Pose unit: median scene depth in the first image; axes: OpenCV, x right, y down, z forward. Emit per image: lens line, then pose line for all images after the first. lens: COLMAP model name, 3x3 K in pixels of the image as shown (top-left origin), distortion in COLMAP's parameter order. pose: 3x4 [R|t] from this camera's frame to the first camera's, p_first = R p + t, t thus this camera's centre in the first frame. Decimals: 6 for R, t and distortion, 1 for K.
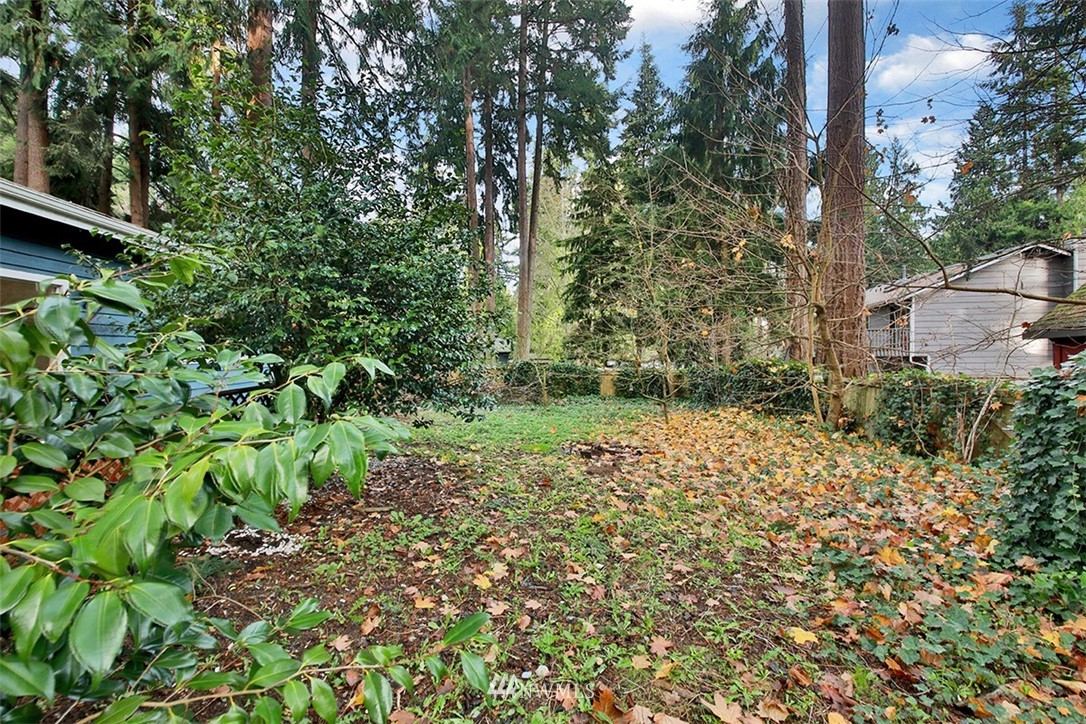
lens RADIAL K [[461.5, 0, 542.1], [0, 461.5, 350.0], [0, 0, 1]] dist [-0.003184, -0.011724]
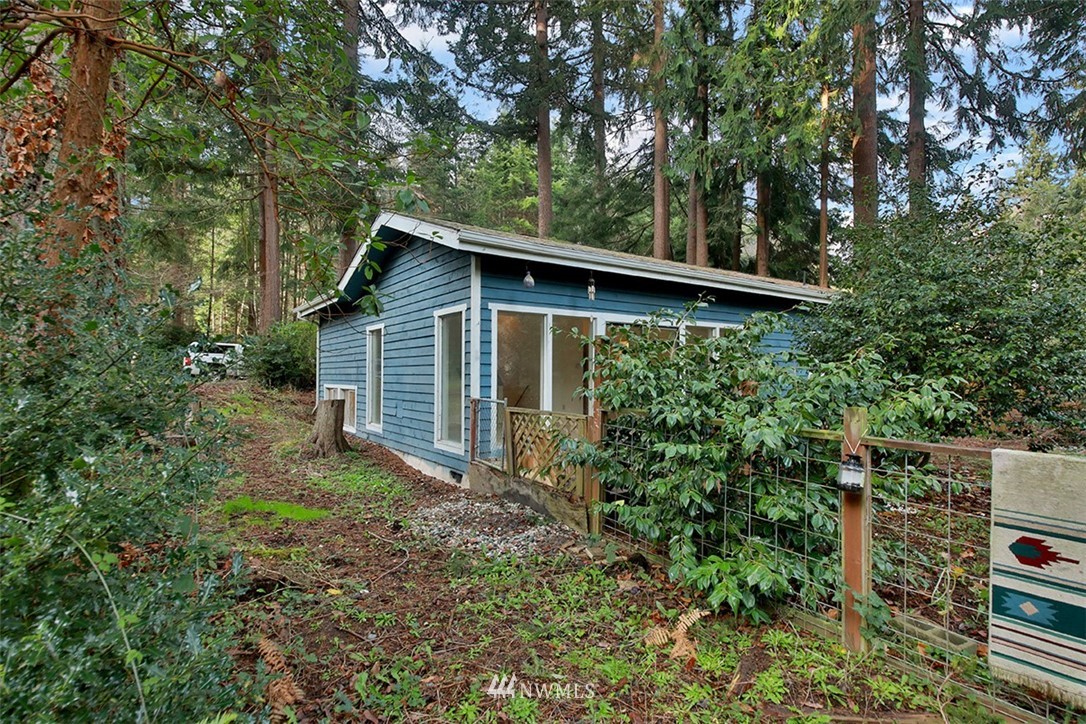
lens RADIAL K [[505.1, 0, 539.1], [0, 505.1, 367.4], [0, 0, 1]] dist [0.025672, -0.030450]
pose [[0.457420, 0.017368, -0.889081, 0.337786], [-0.018981, 0.999772, 0.009764, -0.005967], [0.889048, 0.012410, 0.457645, -0.753405]]
